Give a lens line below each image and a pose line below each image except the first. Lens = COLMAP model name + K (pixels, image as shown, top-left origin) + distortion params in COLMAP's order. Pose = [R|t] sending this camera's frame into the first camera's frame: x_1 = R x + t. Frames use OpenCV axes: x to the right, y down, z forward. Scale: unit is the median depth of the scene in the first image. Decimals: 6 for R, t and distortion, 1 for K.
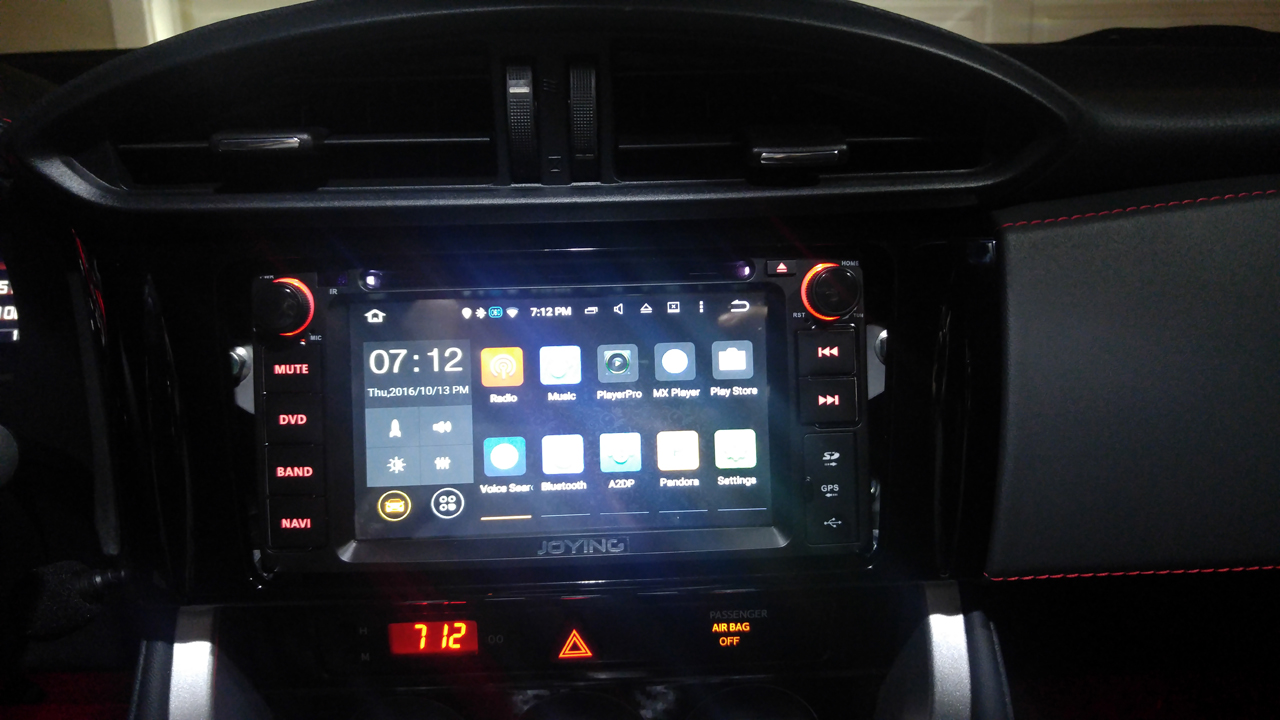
lens RADIAL K [[955.2, 0, 634.0], [0, 955.2, 347.0], [0, 0, 1]] dist [-0.007270, -0.020402]
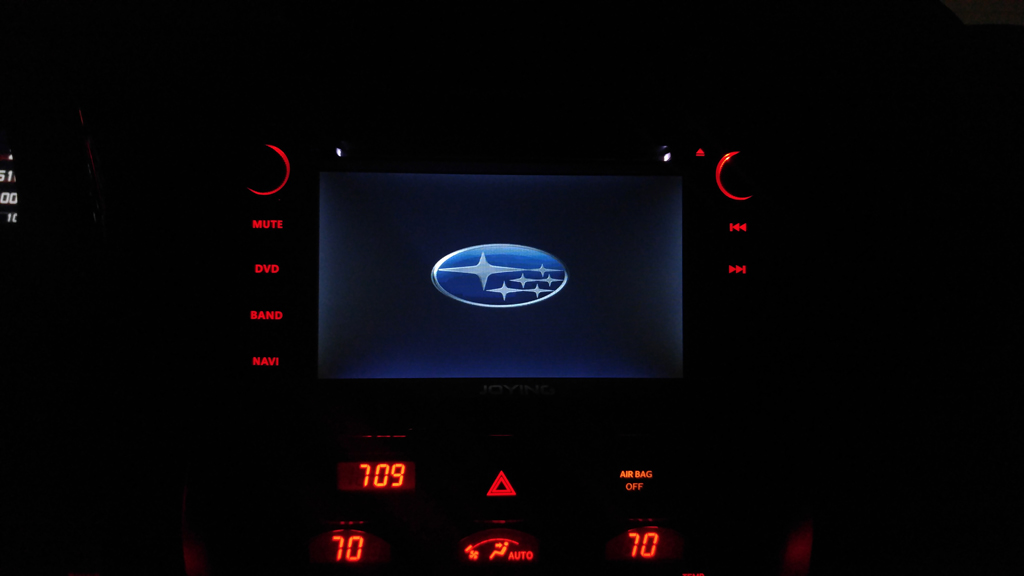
lens RADIAL K [[764.2, 0, 515.3], [0, 764.2, 288.1], [0, 0, 1]] dist [-0.007270, -0.020402]
pose [[0.999017, 0.034529, 0.027787, -0.085996], [-0.033912, 0.999174, -0.022372, 0.105531], [-0.028536, 0.021407, 0.999363, 0.088162]]
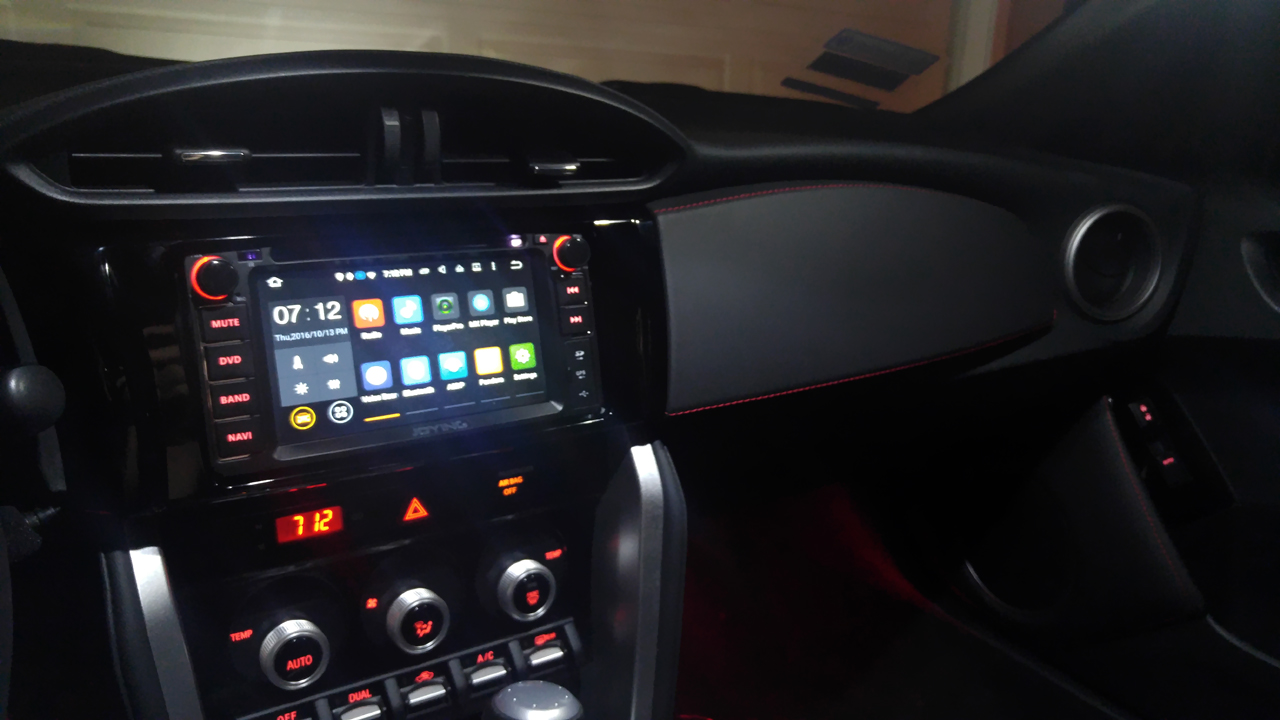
lens RADIAL K [[955.2, 0, 637.5], [0, 955.2, 365.6], [0, 0, 1]] dist [-0.007270, -0.020402]
pose [[0.844108, -0.094011, 0.527867, -0.564358], [0.088471, 0.995435, 0.035810, 0.083624], [-0.528823, 0.016473, 0.848572, -0.430968]]
